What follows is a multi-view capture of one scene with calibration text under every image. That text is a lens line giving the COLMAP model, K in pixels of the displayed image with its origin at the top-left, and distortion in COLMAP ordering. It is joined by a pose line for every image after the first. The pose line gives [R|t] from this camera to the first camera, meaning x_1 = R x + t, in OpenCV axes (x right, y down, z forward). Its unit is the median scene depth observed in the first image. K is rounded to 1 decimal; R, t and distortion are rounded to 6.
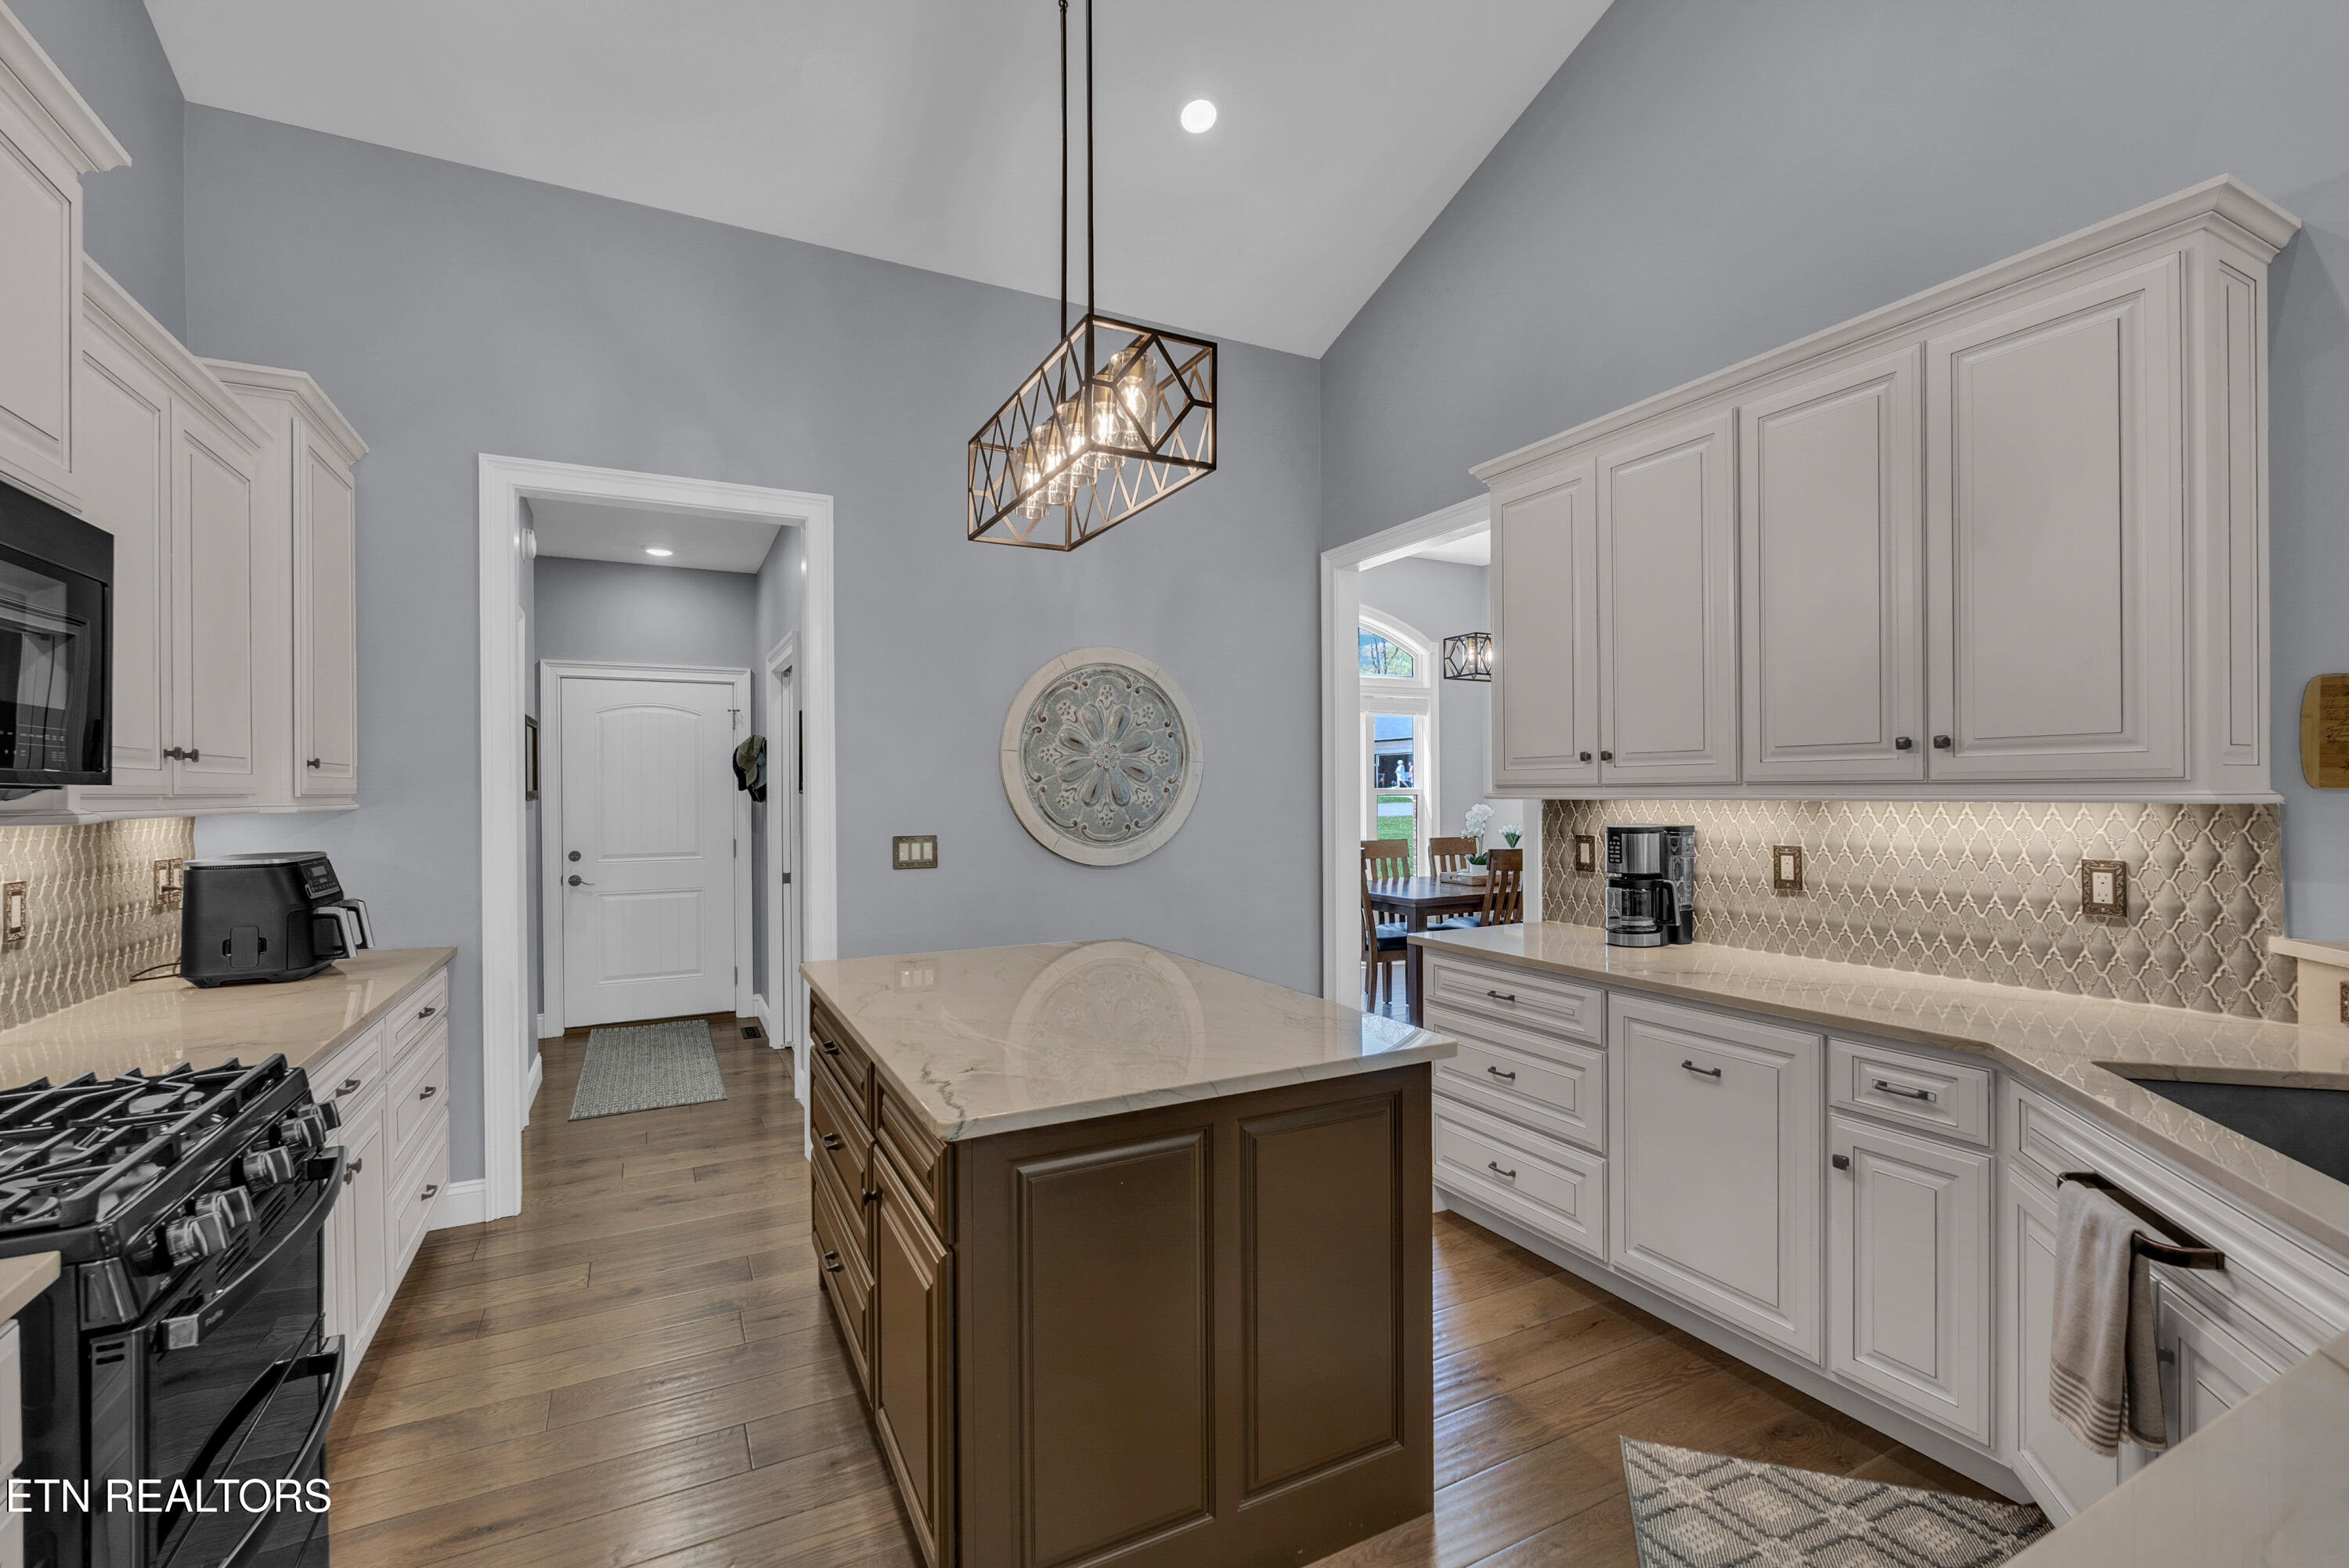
lens RADIAL K [[1034.4, 0, 1171.3], [0, 1034.4, 791.0], [0, 0, 1]] dist [-0.008593, 0.000797]
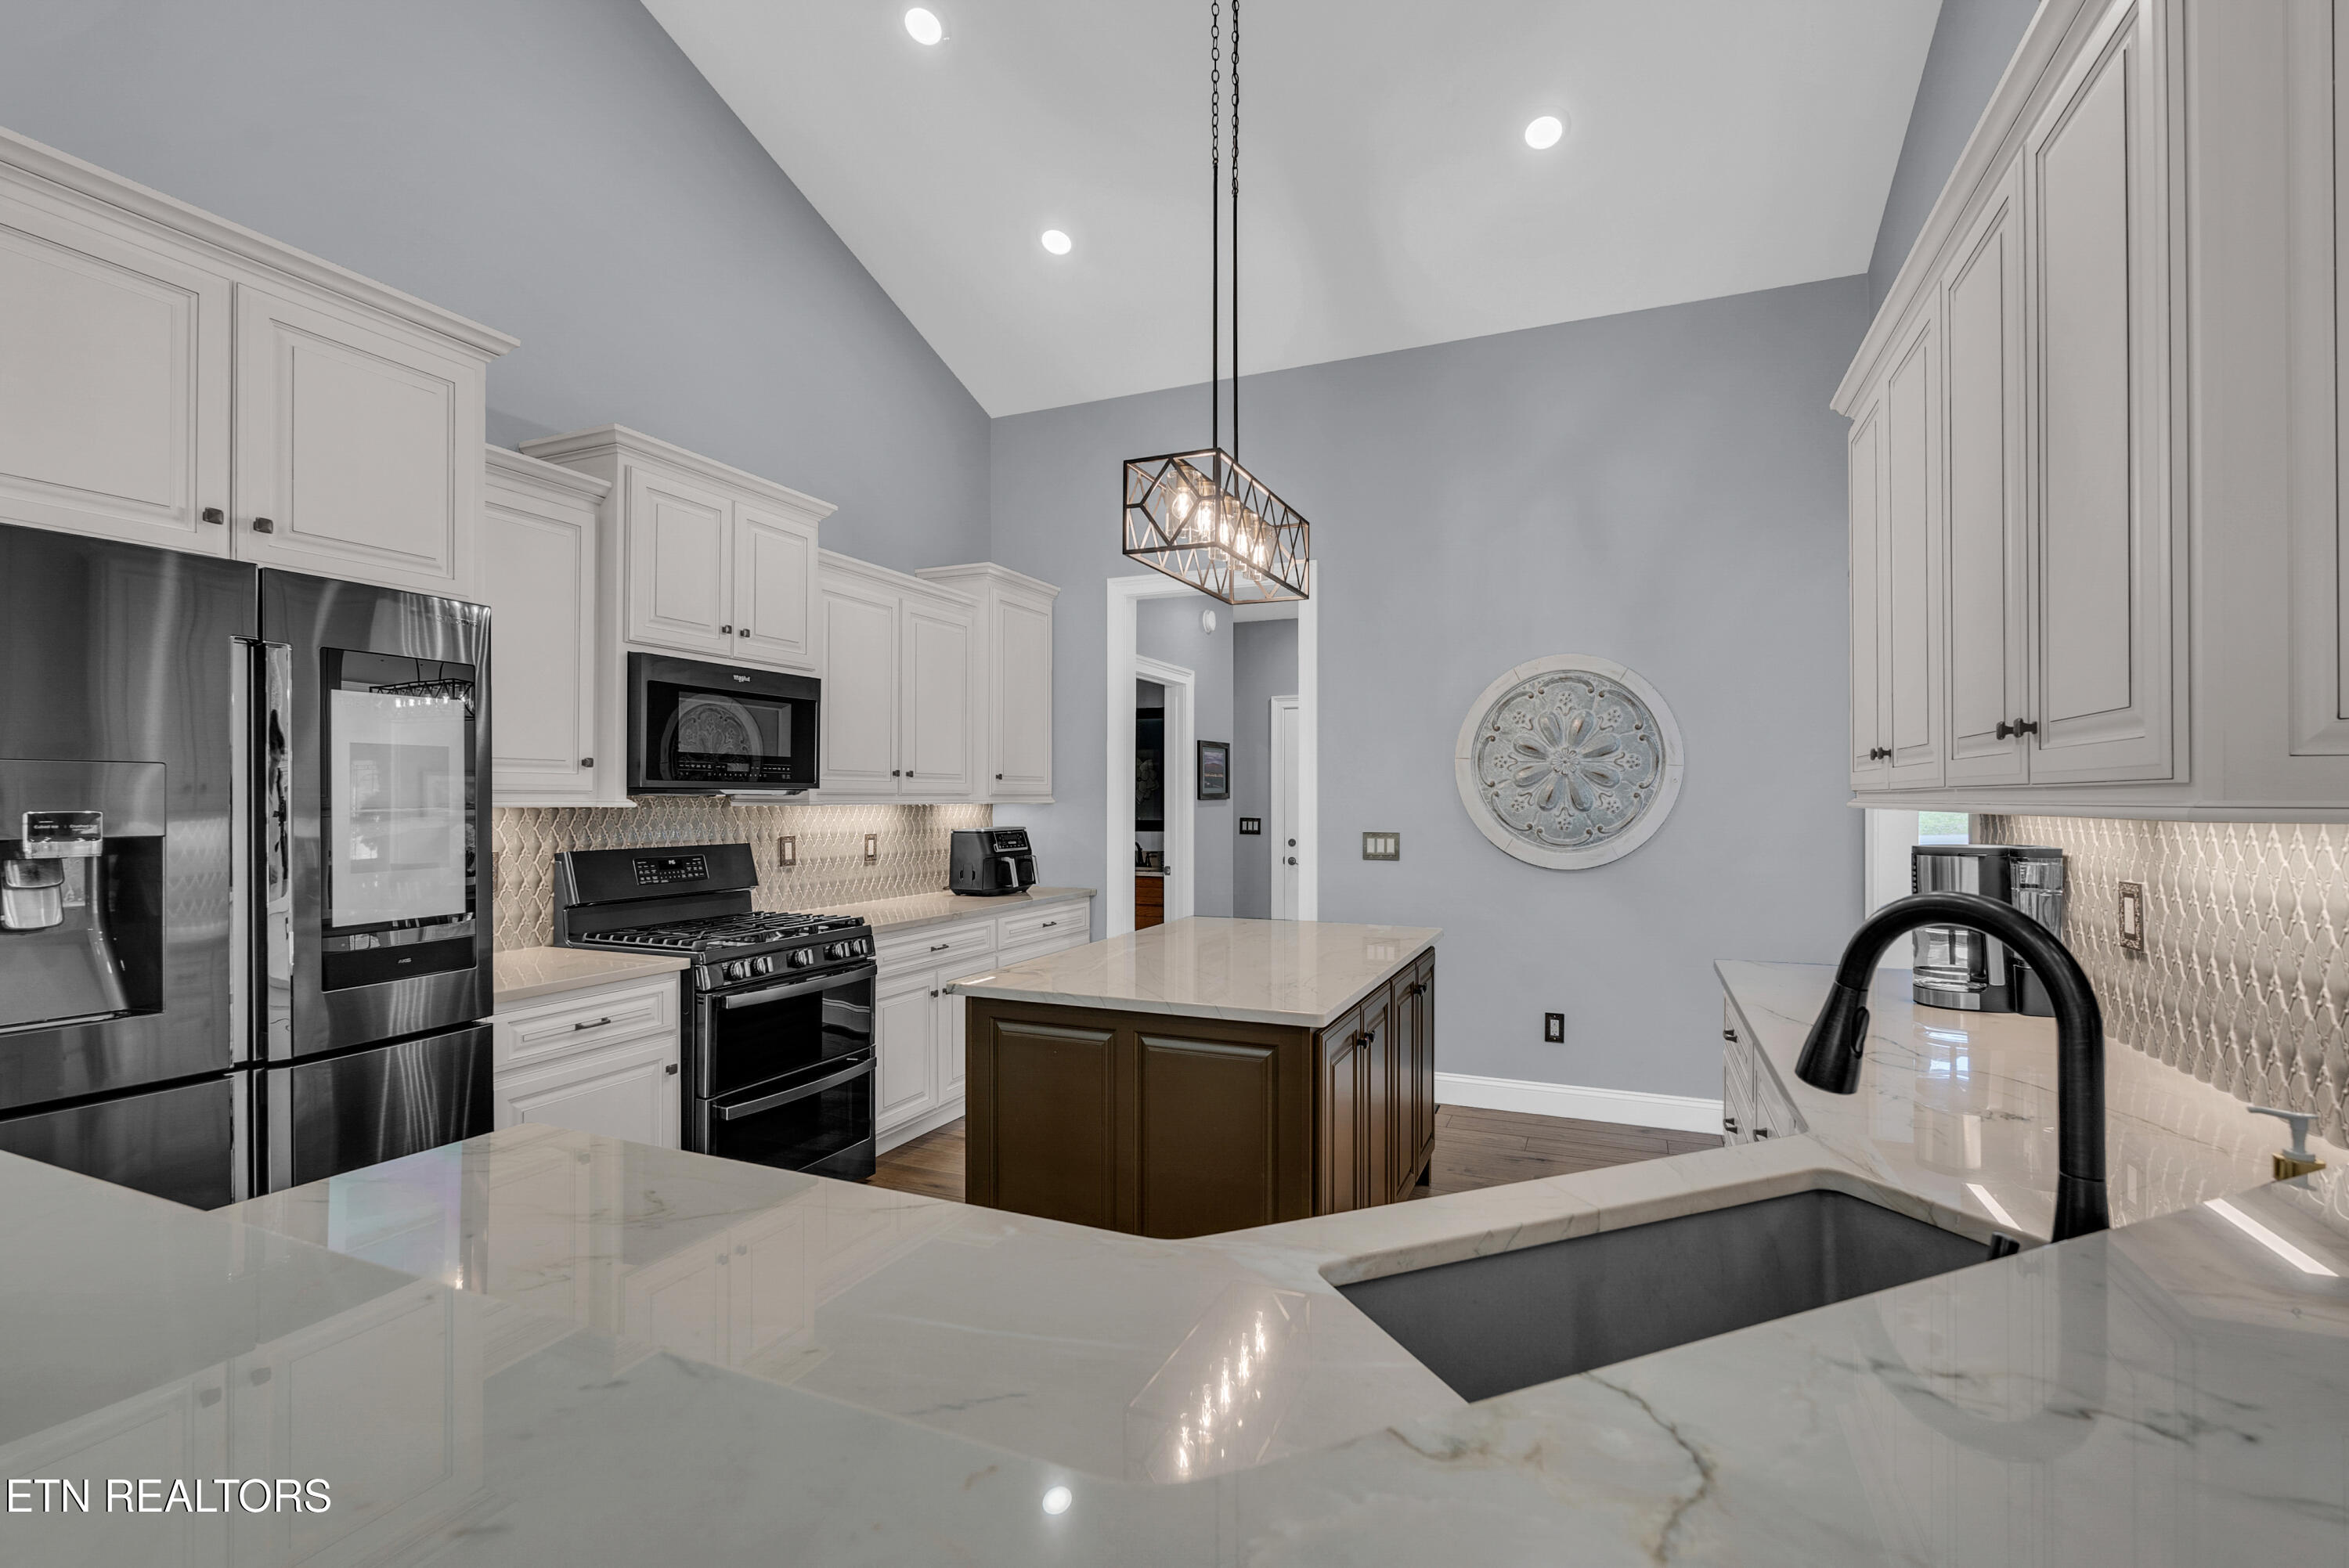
lens RADIAL K [[1034.4, 0, 1184.6], [0, 1034.4, 784.3], [0, 0, 1]] dist [-0.008593, 0.000797]
pose [[0.627592, -0.001388, -0.778541, 0.509740], [-0.006662, 0.999952, -0.007153, -0.001719], [0.778514, 0.009676, 0.627553, 0.076966]]
